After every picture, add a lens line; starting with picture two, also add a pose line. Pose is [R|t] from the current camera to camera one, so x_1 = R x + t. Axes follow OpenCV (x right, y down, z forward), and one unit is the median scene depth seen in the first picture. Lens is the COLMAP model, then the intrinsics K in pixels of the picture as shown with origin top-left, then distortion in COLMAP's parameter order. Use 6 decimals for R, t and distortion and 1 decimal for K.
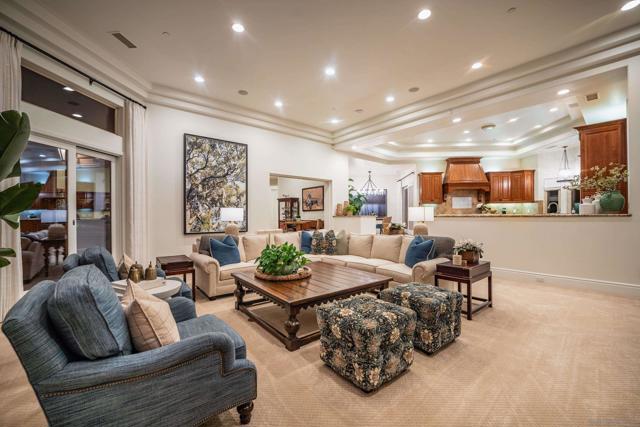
lens RADIAL K [[258.7, 0, 319.4], [0, 258.7, 214.0], [0, 0, 1]] dist [0.000335, 0.000025]
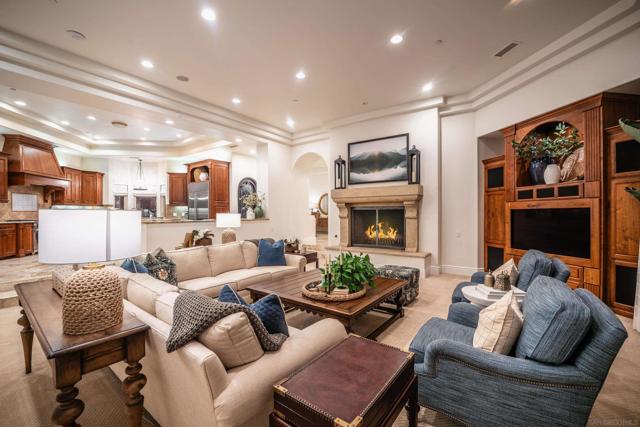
lens RADIAL K [[258.7, 0, 319.4], [0, 258.7, 212.6], [0, 0, 1]] dist [0.000335, 0.000025]
pose [[-0.227965, 0.008079, 0.973636, -0.335100], [0.008154, 0.999946, -0.006388, -0.005130], [-0.973635, 0.006483, -0.228019, 0.413700]]
